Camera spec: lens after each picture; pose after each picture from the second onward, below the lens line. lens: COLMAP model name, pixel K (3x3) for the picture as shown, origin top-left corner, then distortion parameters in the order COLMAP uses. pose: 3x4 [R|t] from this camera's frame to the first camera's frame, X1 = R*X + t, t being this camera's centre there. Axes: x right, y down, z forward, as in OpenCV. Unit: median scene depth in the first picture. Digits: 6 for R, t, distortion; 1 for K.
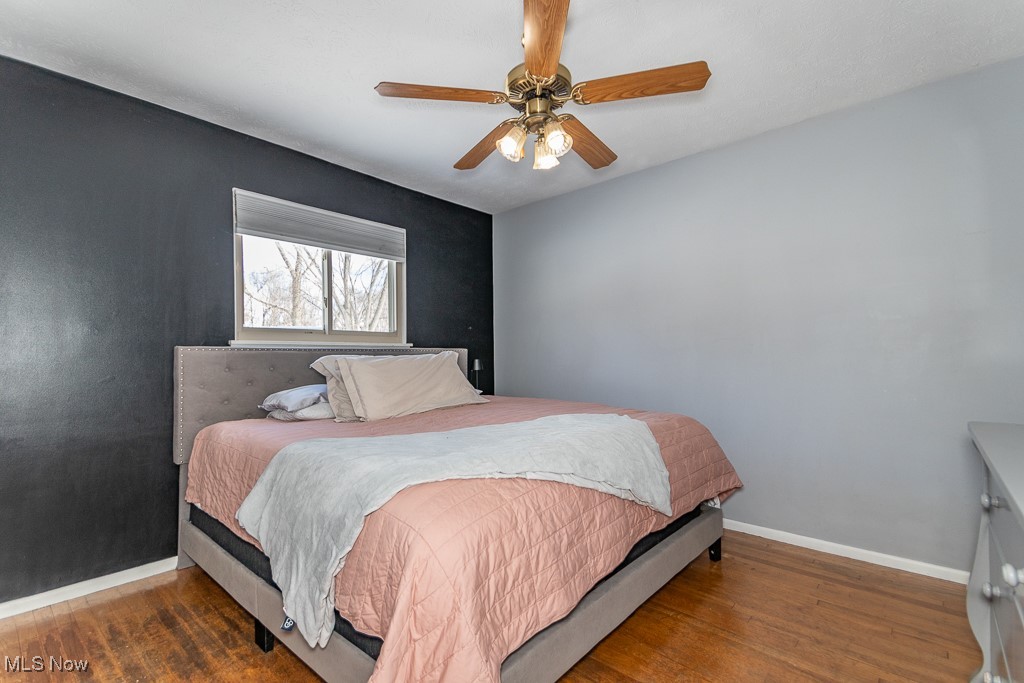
lens RADIAL K [[479.9, 0, 509.4], [0, 479.9, 353.5], [0, 0, 1]] dist [0.014537, -0.000161]
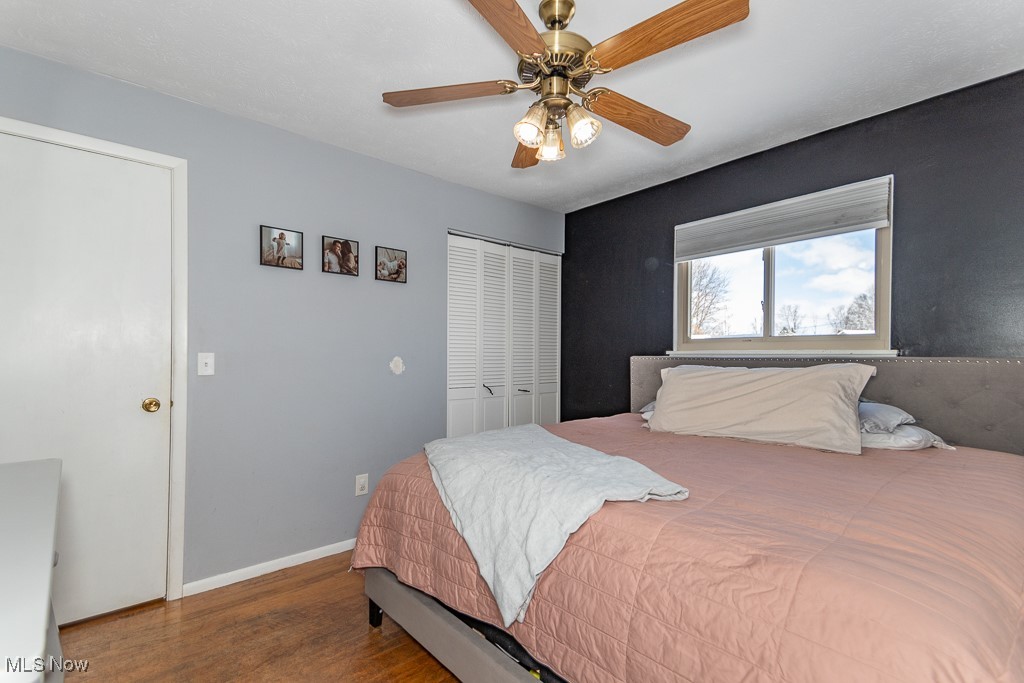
lens RADIAL K [[479.9, 0, 509.4], [0, 479.9, 353.5], [0, 0, 1]] dist [0.014537, -0.000161]
pose [[-0.179901, -0.008328, -0.983650, 0.601133], [-0.010148, 0.999927, -0.006609, -0.007205], [0.983632, 0.008793, -0.179972, 0.700889]]
